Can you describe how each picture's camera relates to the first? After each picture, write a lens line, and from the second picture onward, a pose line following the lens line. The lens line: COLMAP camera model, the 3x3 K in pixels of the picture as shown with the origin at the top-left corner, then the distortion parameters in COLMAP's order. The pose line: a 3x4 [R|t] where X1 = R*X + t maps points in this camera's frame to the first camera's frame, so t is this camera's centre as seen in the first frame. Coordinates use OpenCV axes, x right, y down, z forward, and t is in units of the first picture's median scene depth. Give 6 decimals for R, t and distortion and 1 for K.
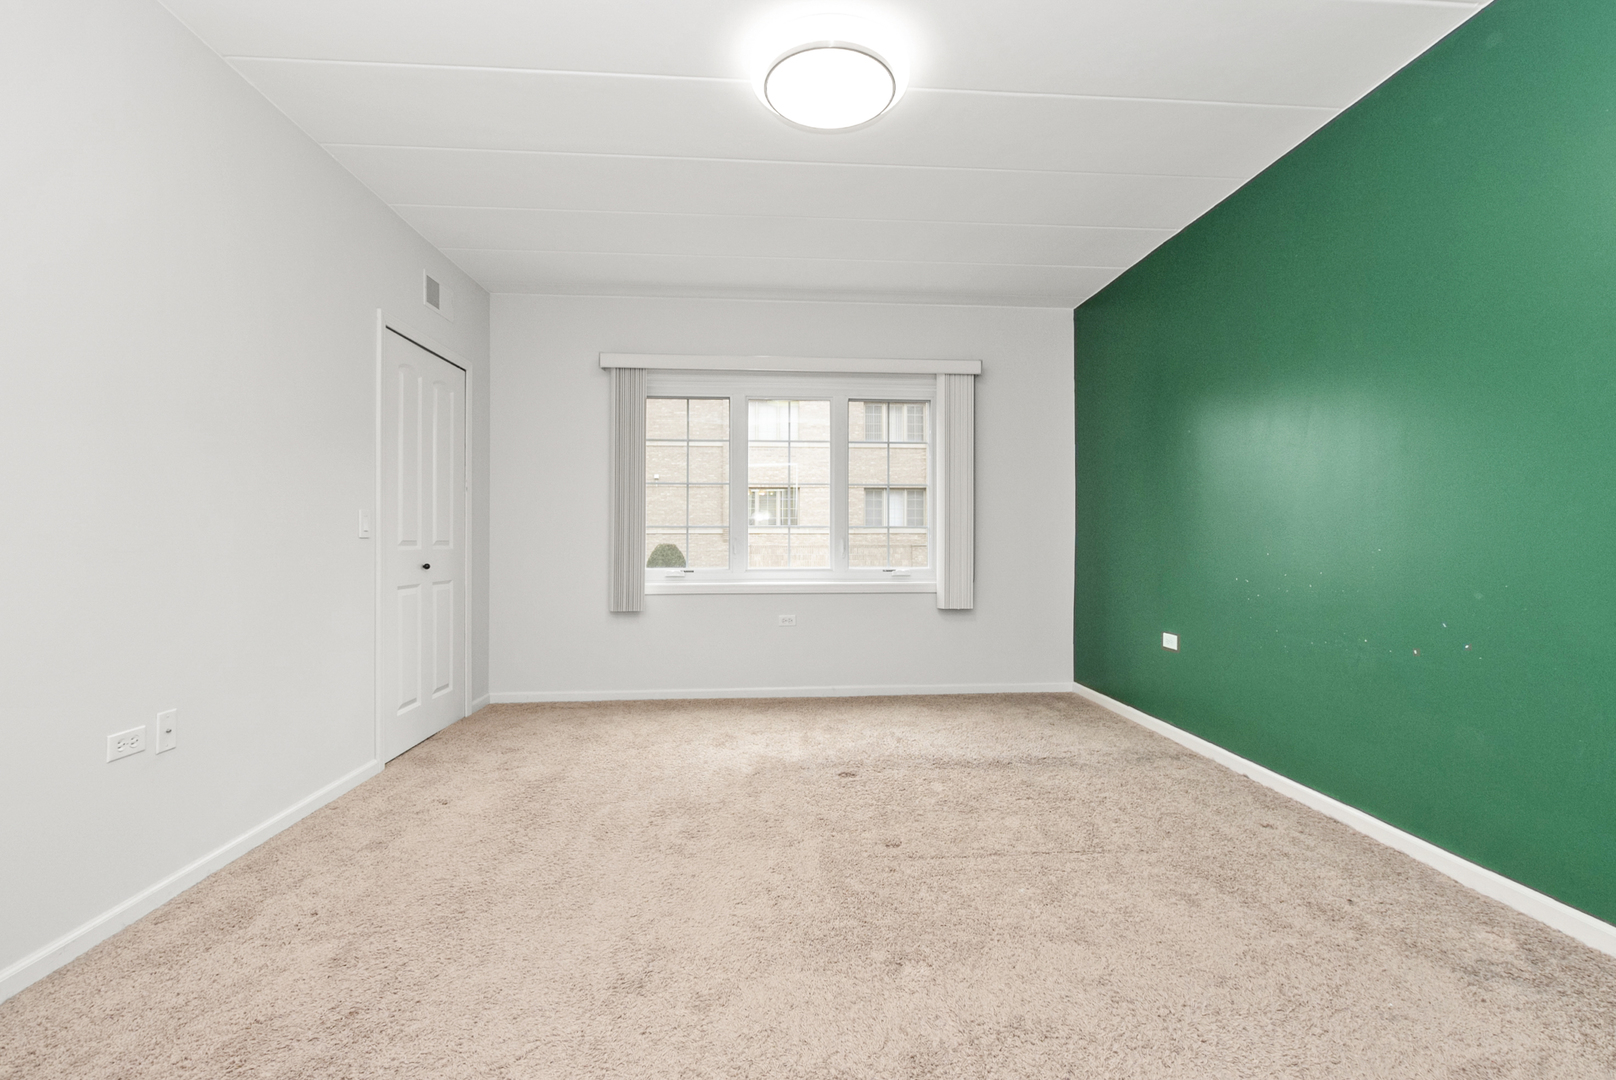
lens RADIAL K [[711.0, 0, 807.8], [0, 711.0, 540.0], [0, 0, 1]] dist [0.005216, -0.002421]
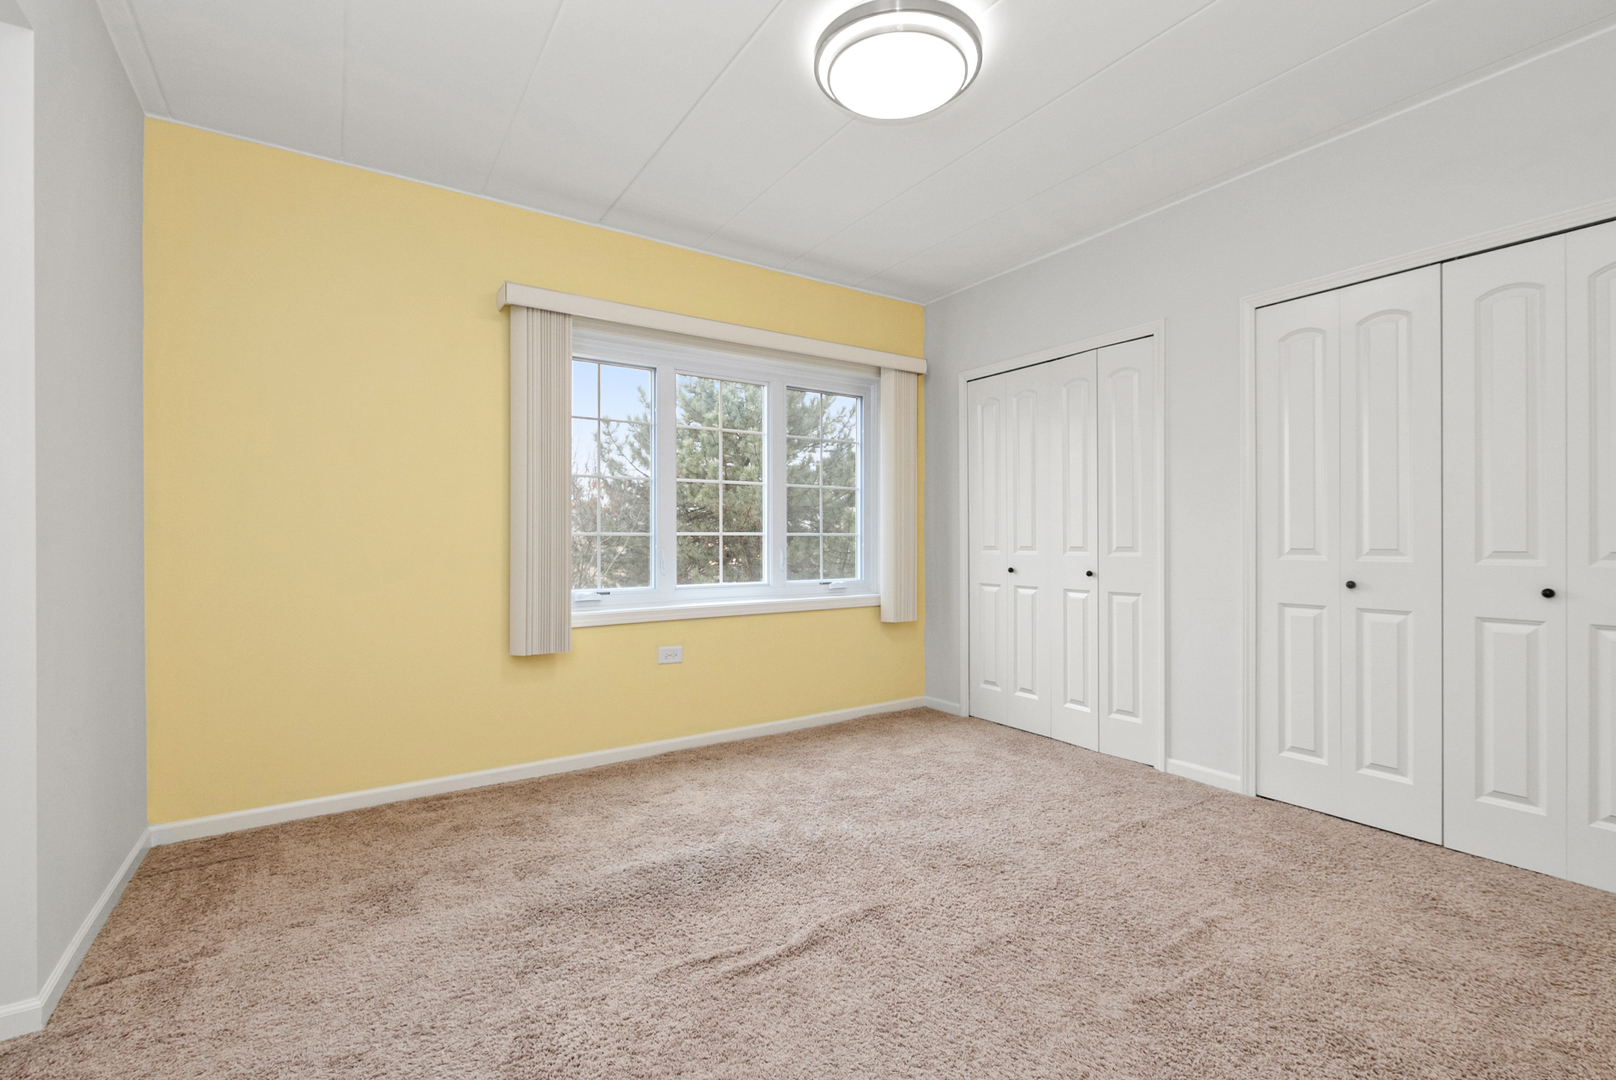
lens RADIAL K [[711.0, 0, 808.1], [0, 711.0, 542.4], [0, 0, 1]] dist [0.005216, -0.002421]
pose [[0.869631, -0.005284, 0.493675, -0.361103], [0.011214, 0.999896, -0.009051, -0.001158], [-0.493576, 0.013407, 0.869600, 0.255748]]
